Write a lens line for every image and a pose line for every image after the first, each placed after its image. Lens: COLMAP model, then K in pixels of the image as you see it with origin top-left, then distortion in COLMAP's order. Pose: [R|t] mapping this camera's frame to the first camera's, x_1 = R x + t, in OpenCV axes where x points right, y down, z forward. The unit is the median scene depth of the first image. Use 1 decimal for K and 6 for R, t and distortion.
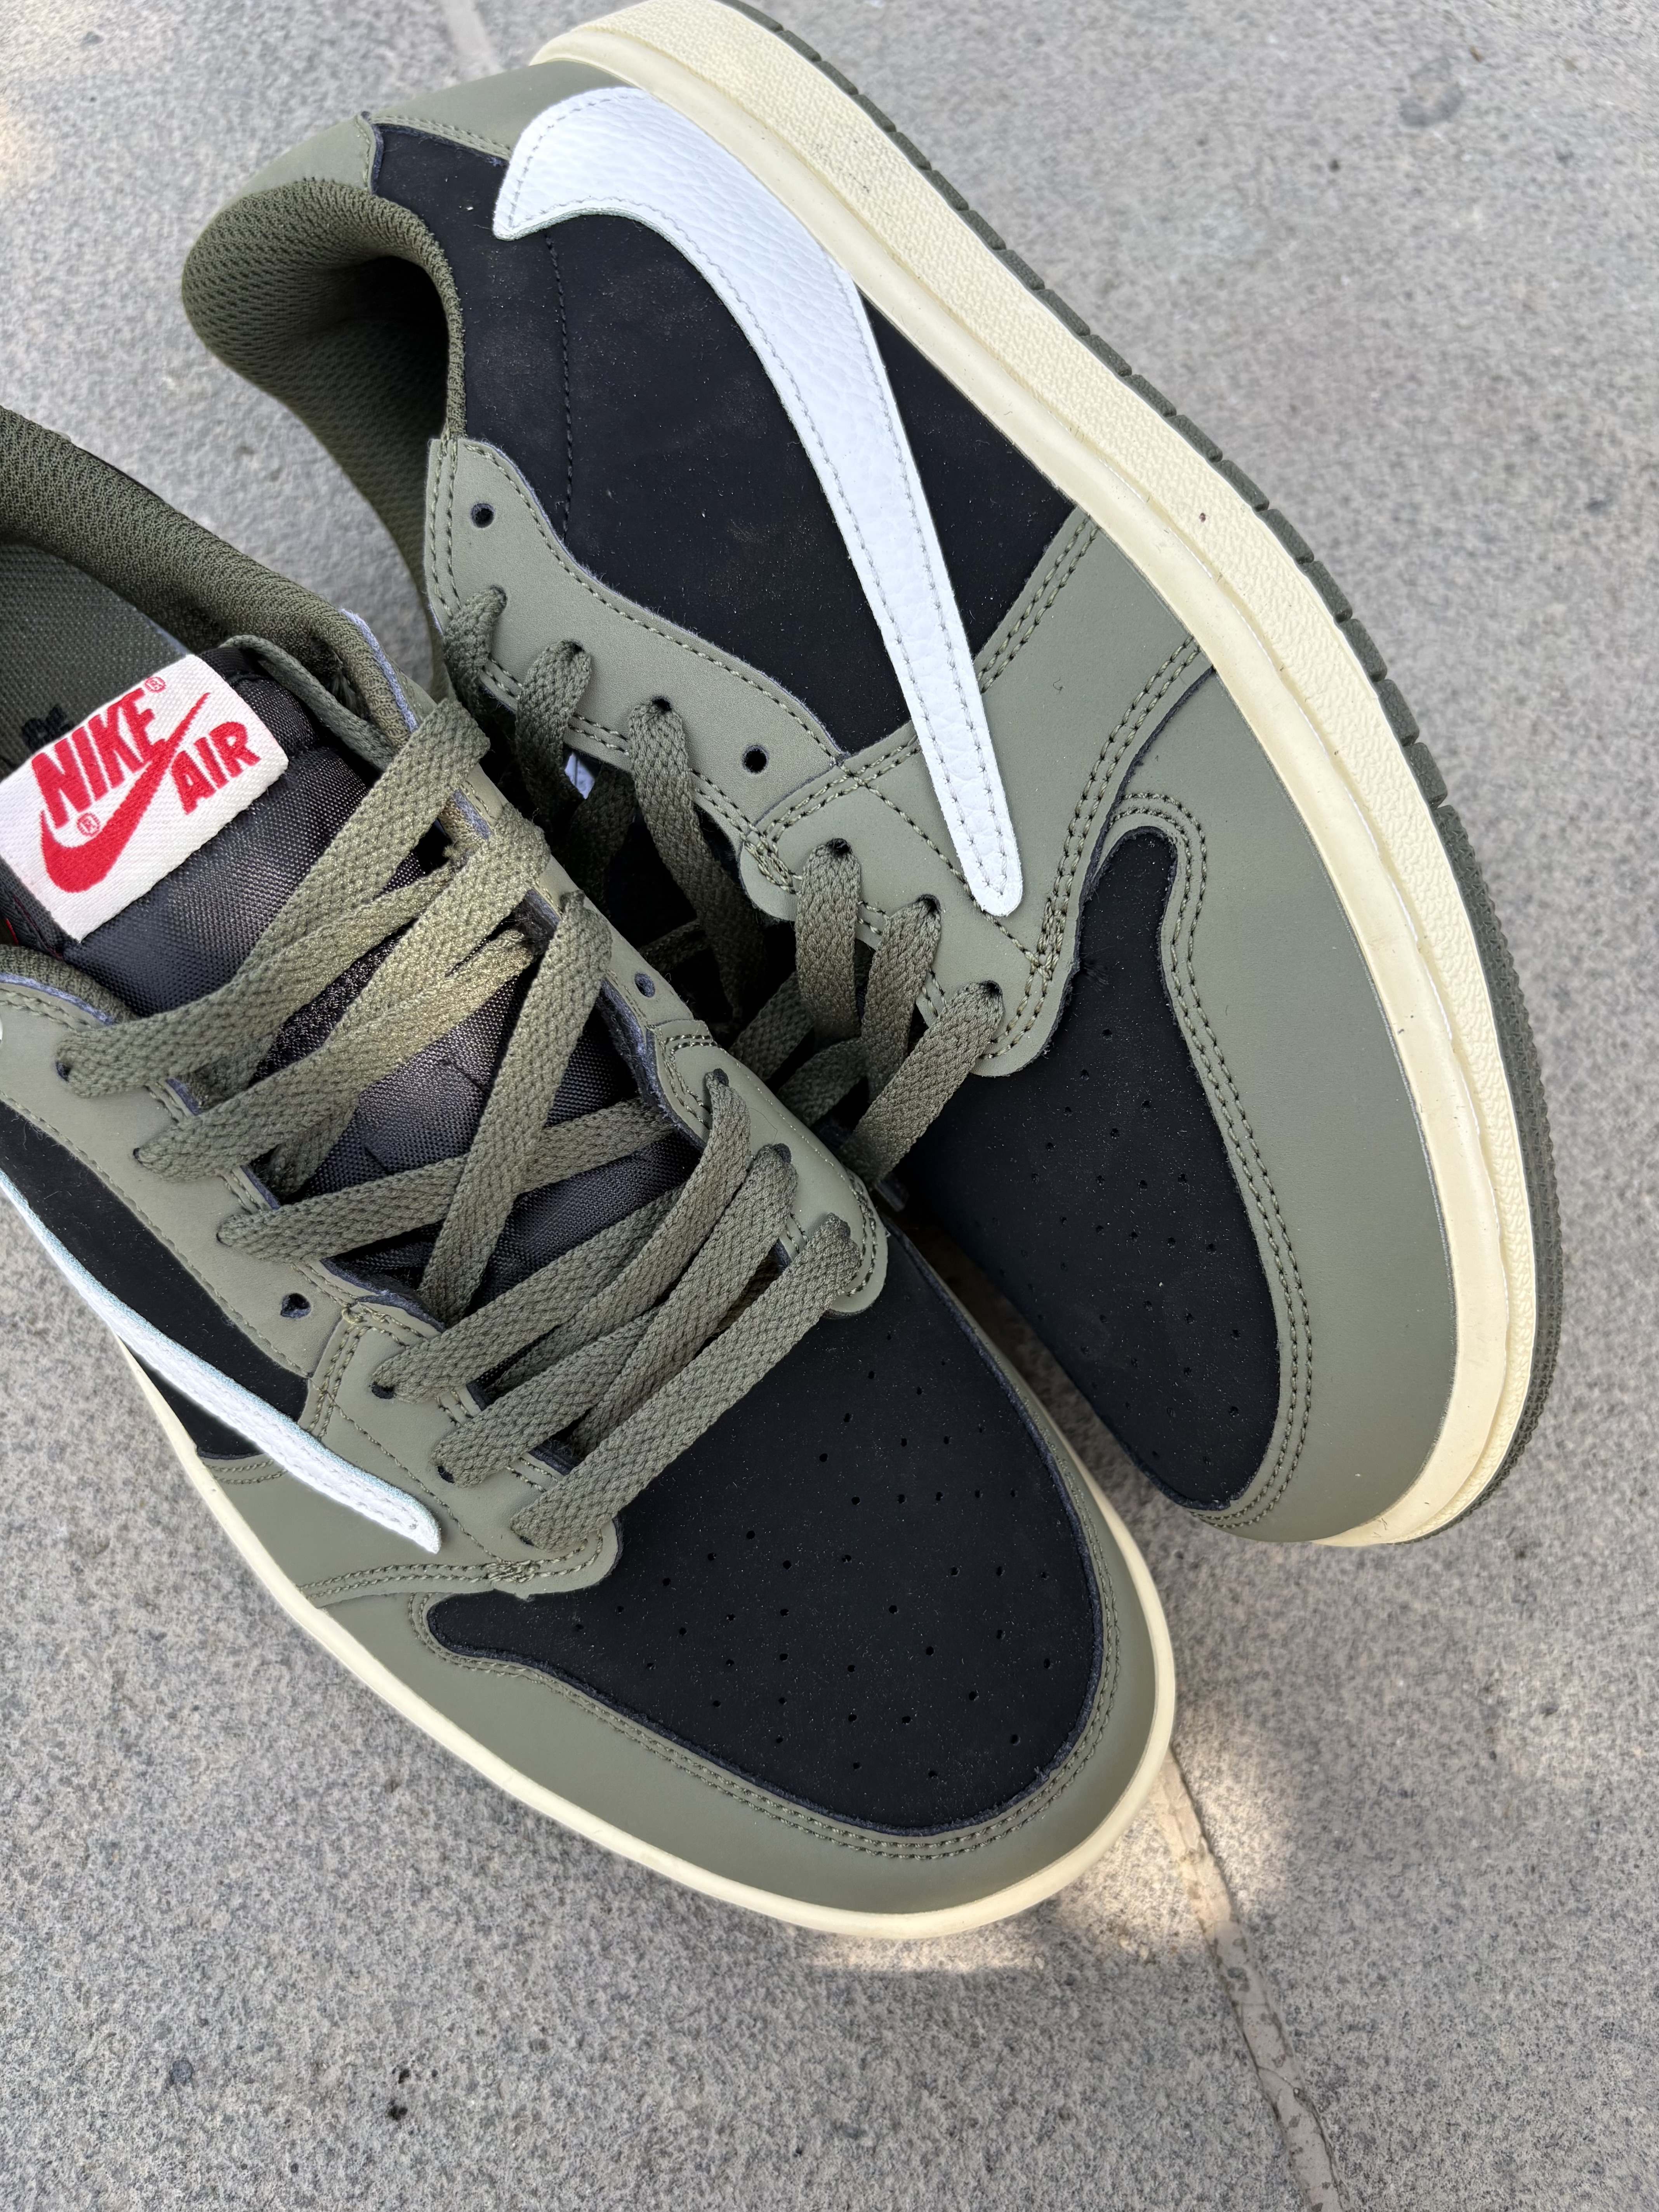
lens RADIAL K [[1636.4, 0, 813.6], [0, 1636.4, 1124.4], [0, 0, 1]] dist [0.043005, -0.072534]
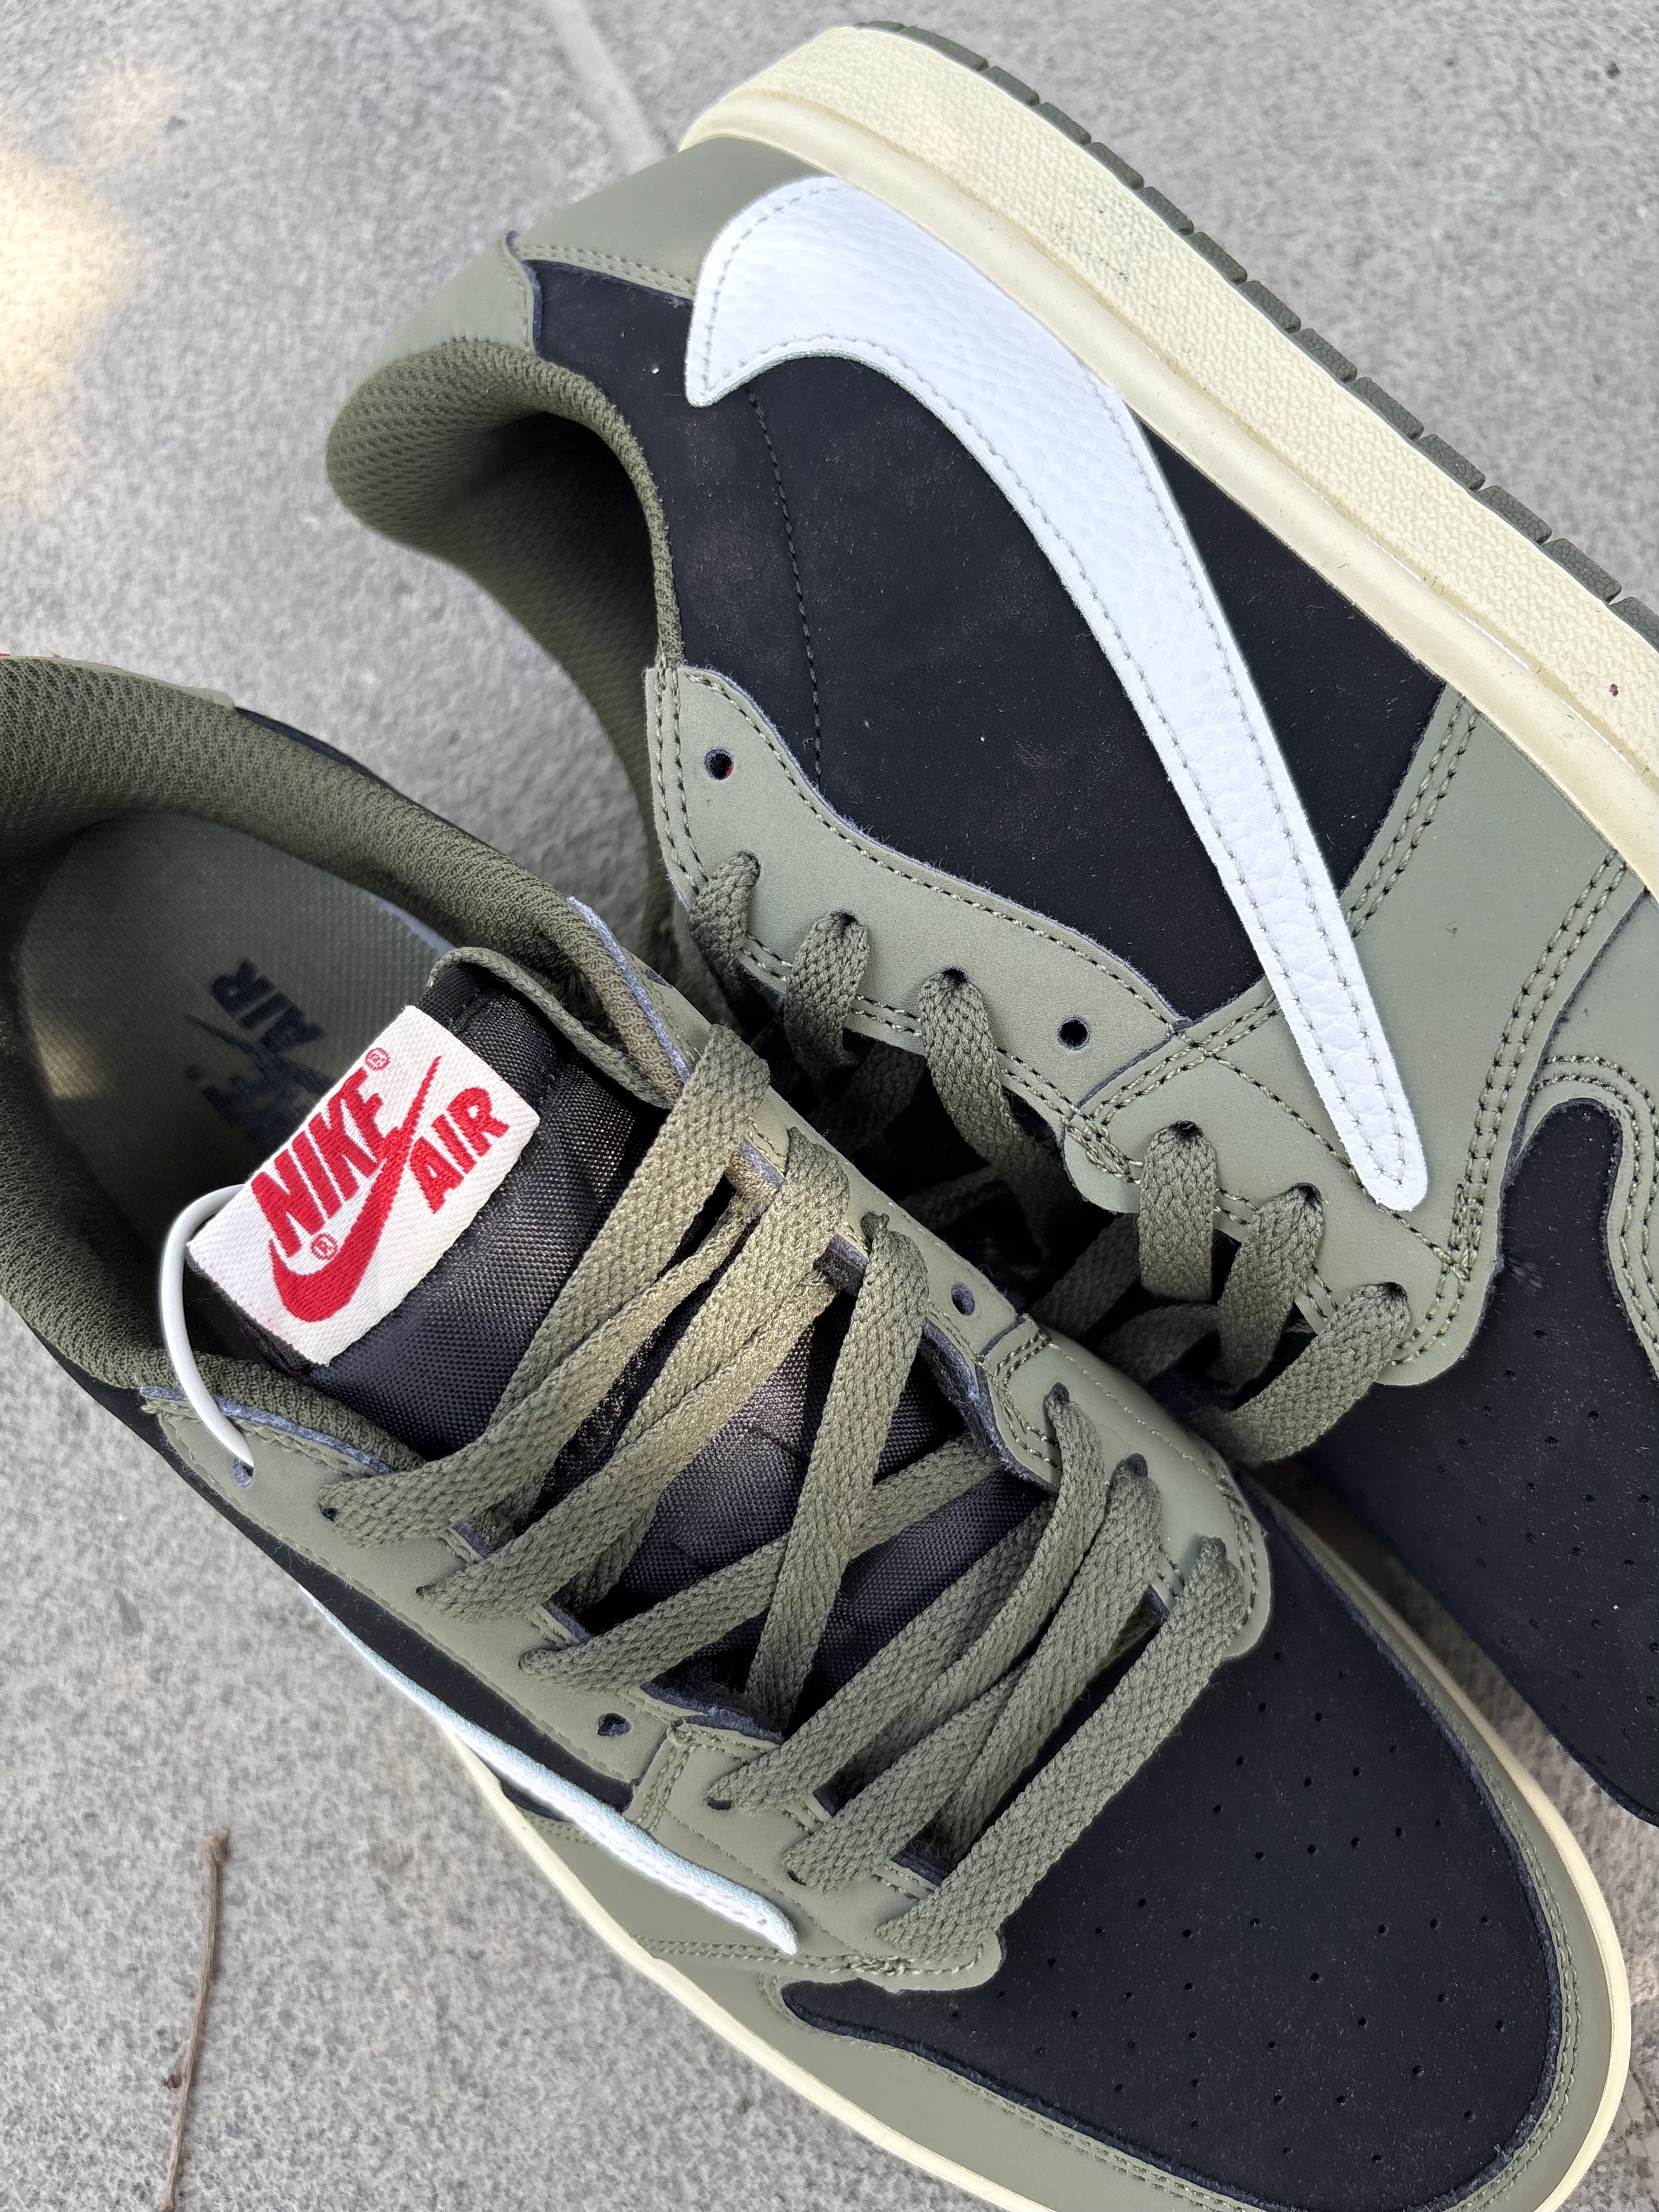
lens RADIAL K [[1657.9, 0, 838.5], [0, 1657.9, 1100.0], [0, 0, 1]] dist [0.040755, -0.080051]
pose [[0.991462, -0.093325, -0.091066, -0.073298], [0.099378, 0.992966, 0.064364, -0.230970], [0.084419, -0.072865, 0.993763, 0.132905]]
